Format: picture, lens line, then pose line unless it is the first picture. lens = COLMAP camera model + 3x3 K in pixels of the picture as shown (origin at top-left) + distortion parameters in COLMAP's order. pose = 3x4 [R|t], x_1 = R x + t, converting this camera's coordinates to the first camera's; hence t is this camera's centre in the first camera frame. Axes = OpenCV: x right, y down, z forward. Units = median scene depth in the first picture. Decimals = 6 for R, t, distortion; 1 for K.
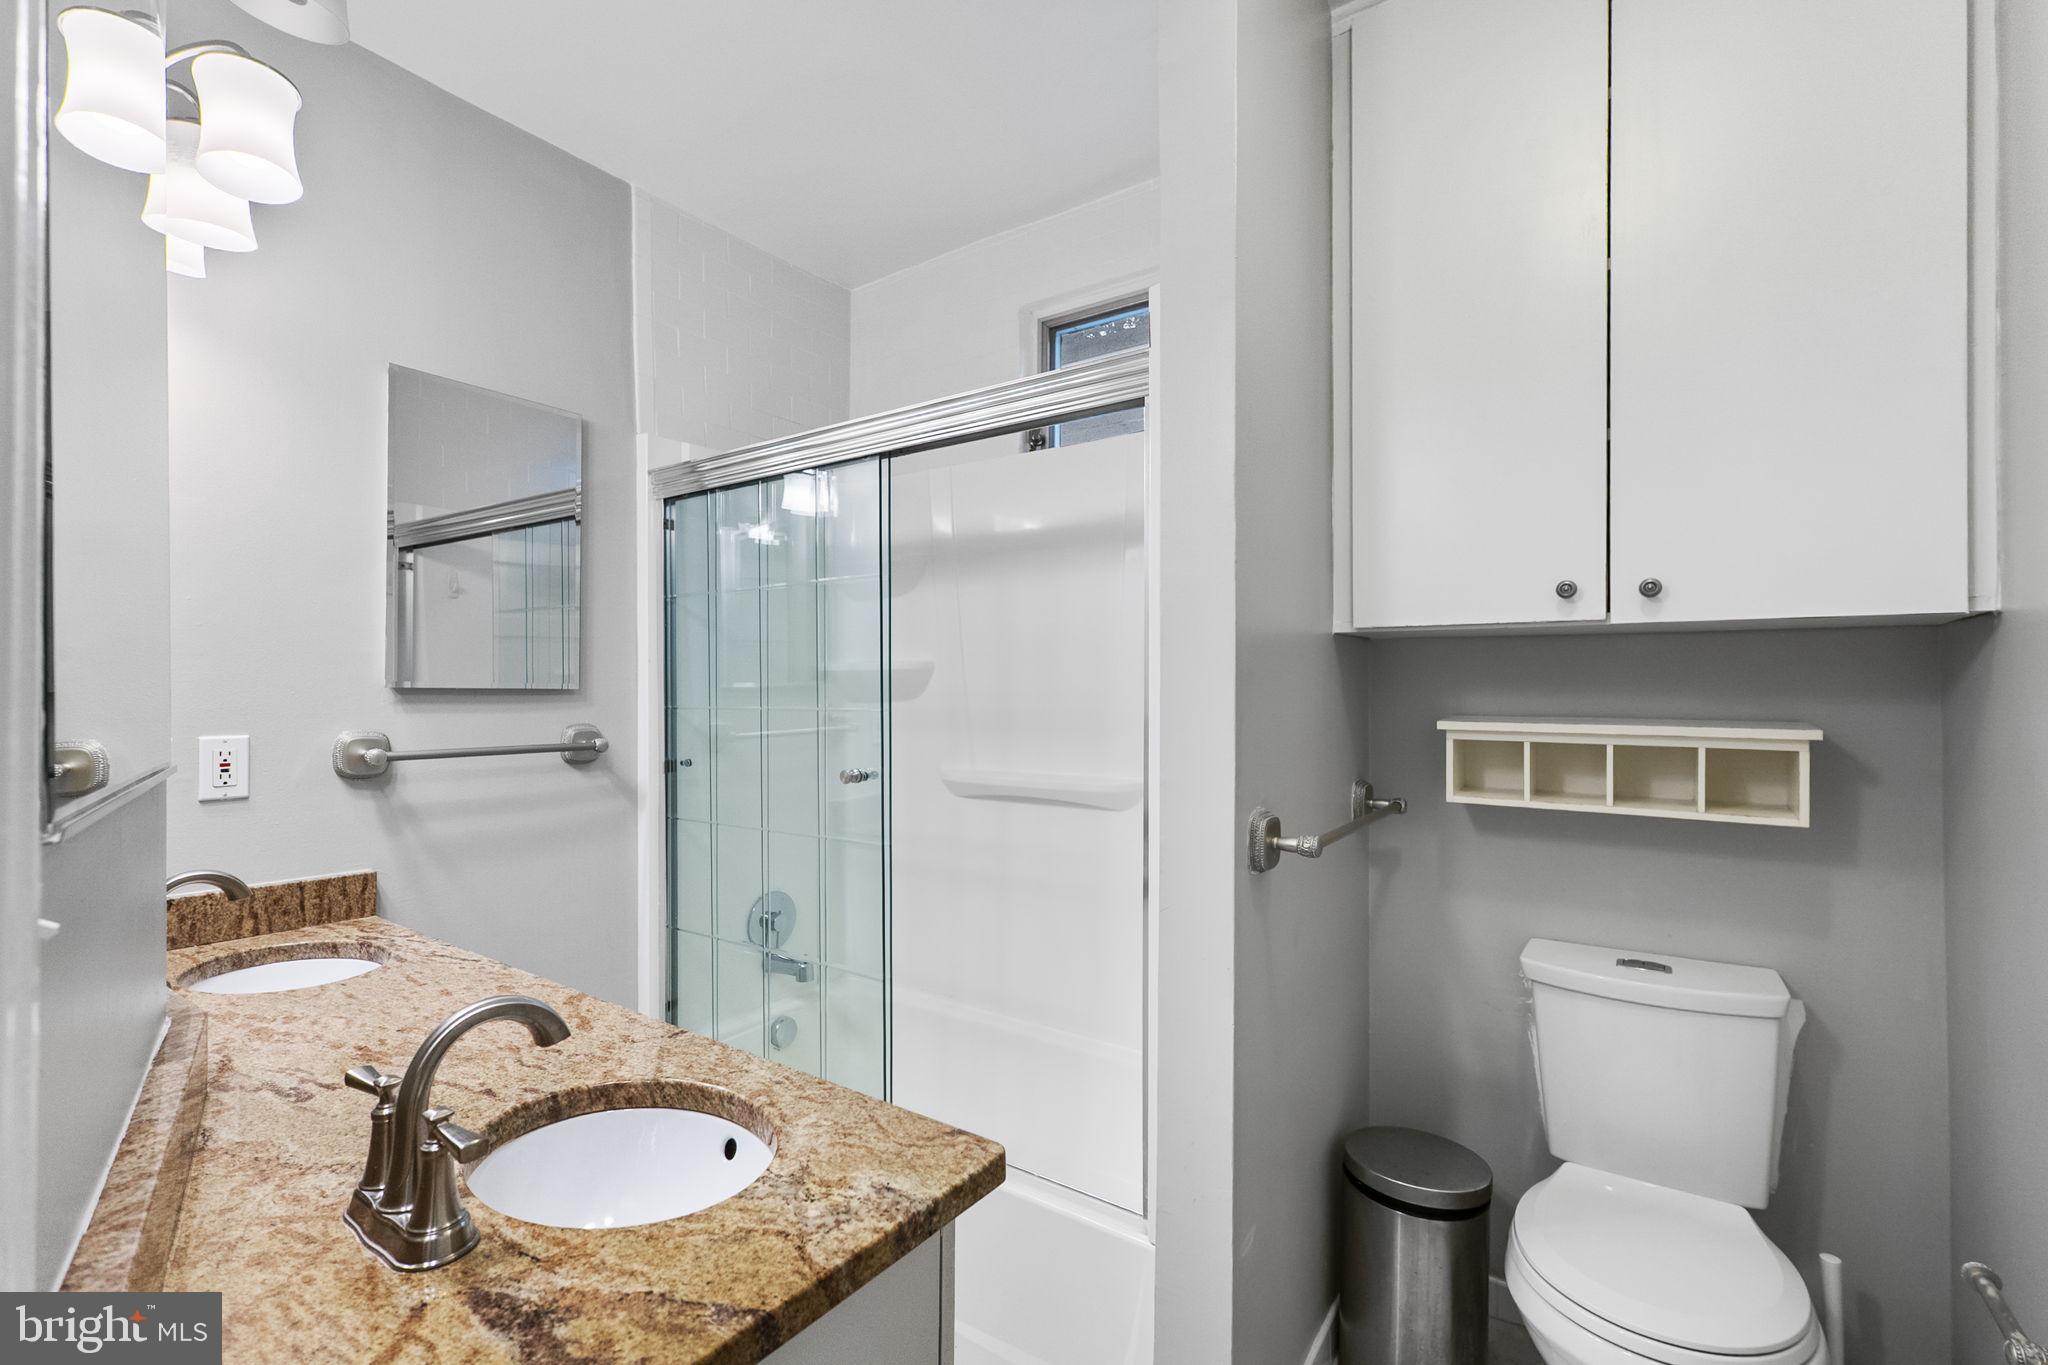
lens RADIAL K [[896.3, 0, 1022.4], [0, 896.3, 690.3], [0, 0, 1]] dist [0.008186, -0.000714]
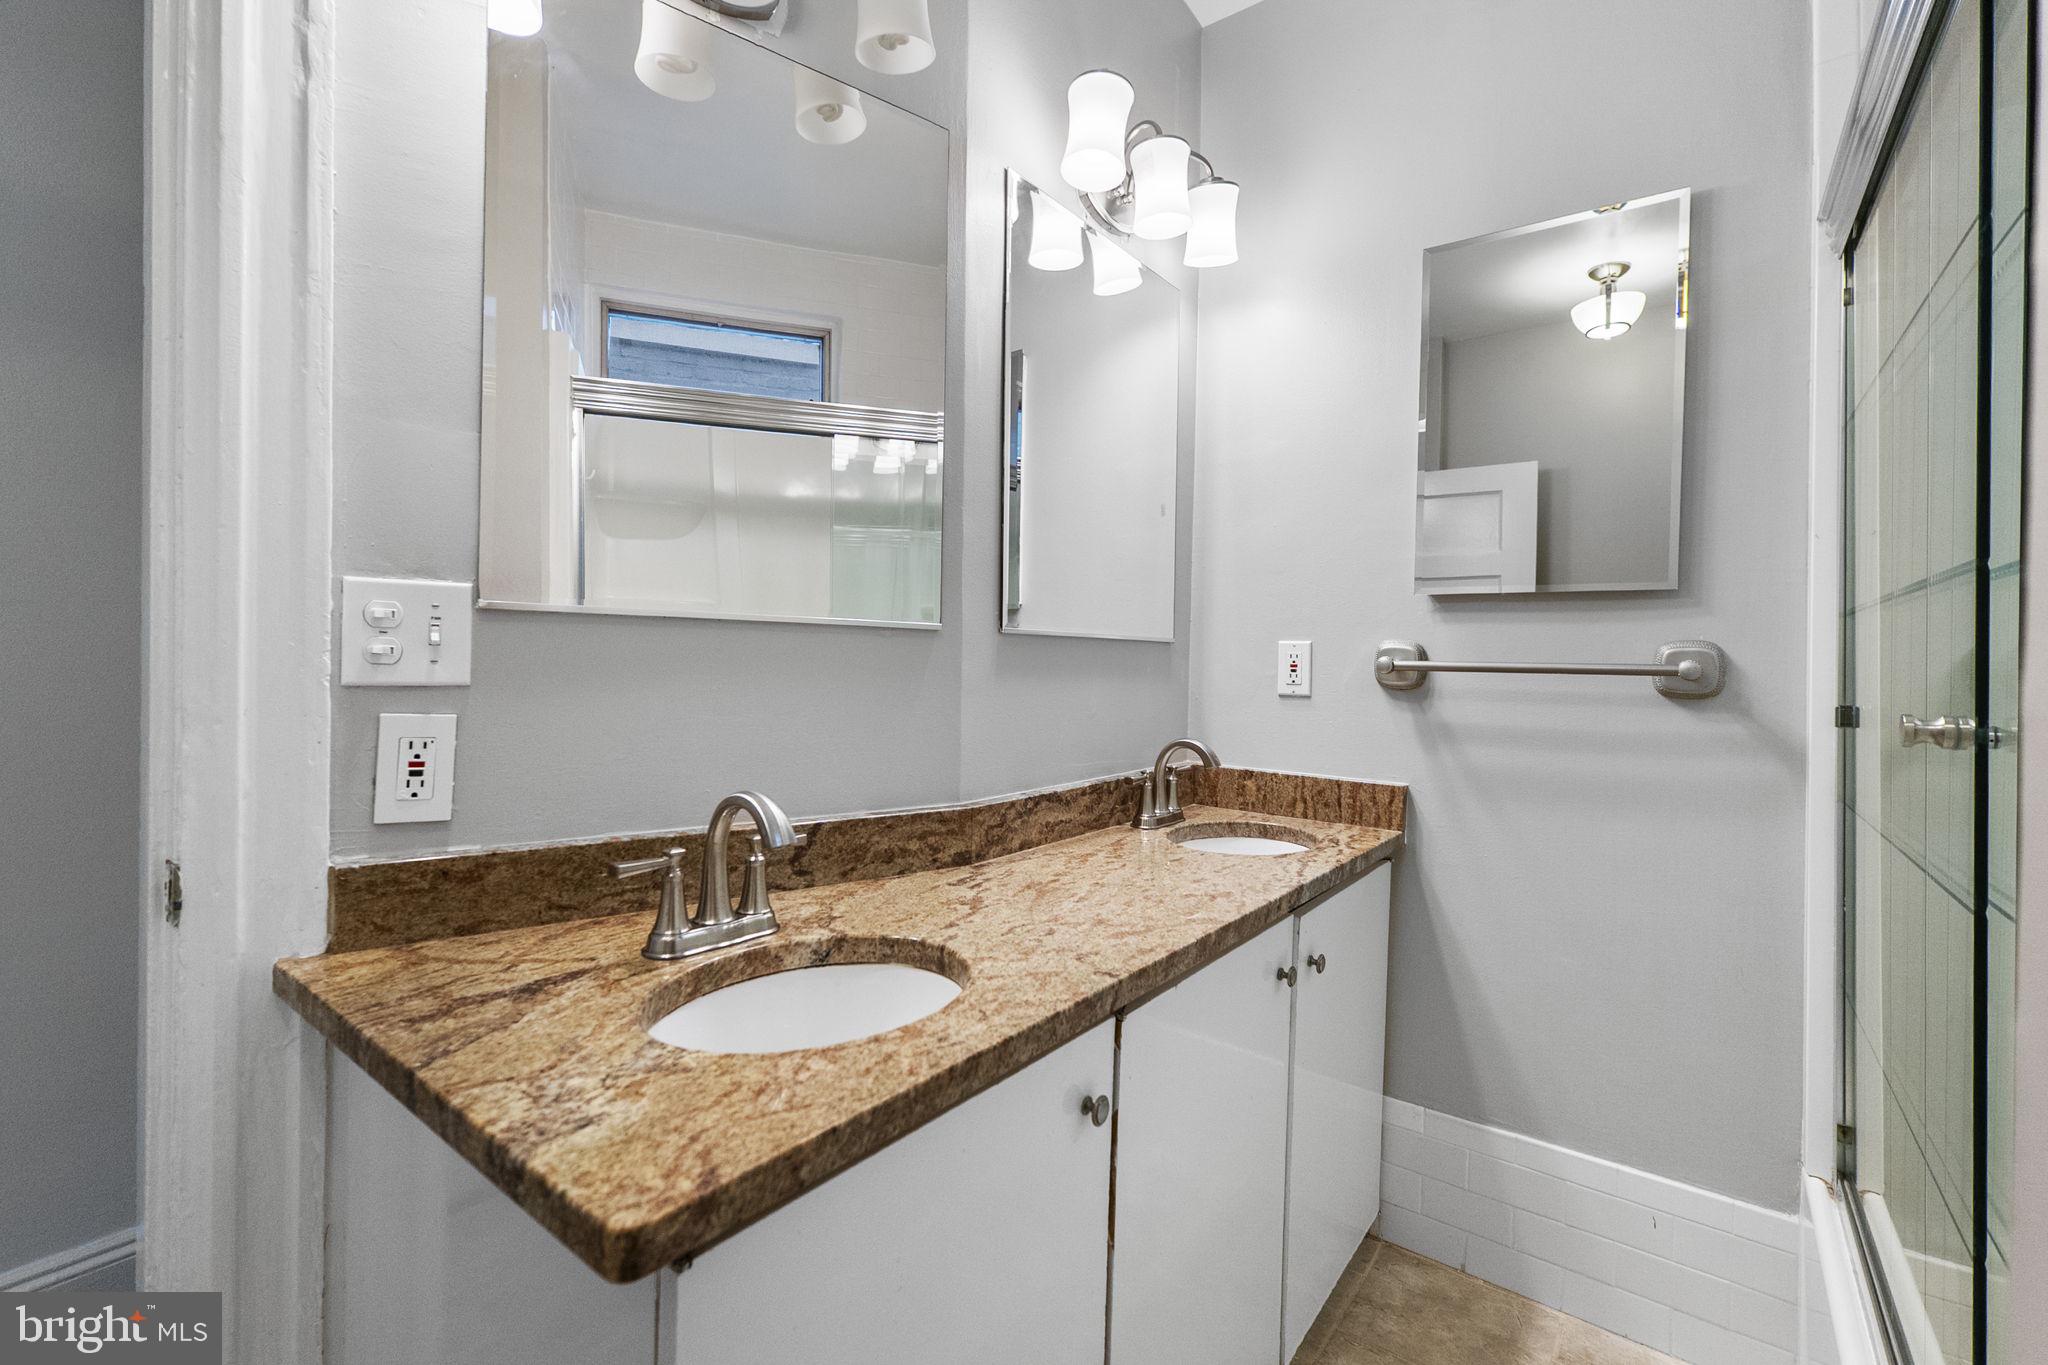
lens RADIAL K [[896.3, 0, 996.6], [0, 896.3, 646.5], [0, 0, 1]] dist [0.008186, -0.000714]
pose [[-0.043173, -0.012699, -0.998987, 0.266615], [-0.014695, 0.999819, -0.012075, 0.071616], [0.998960, 0.014158, -0.043352, 0.617624]]
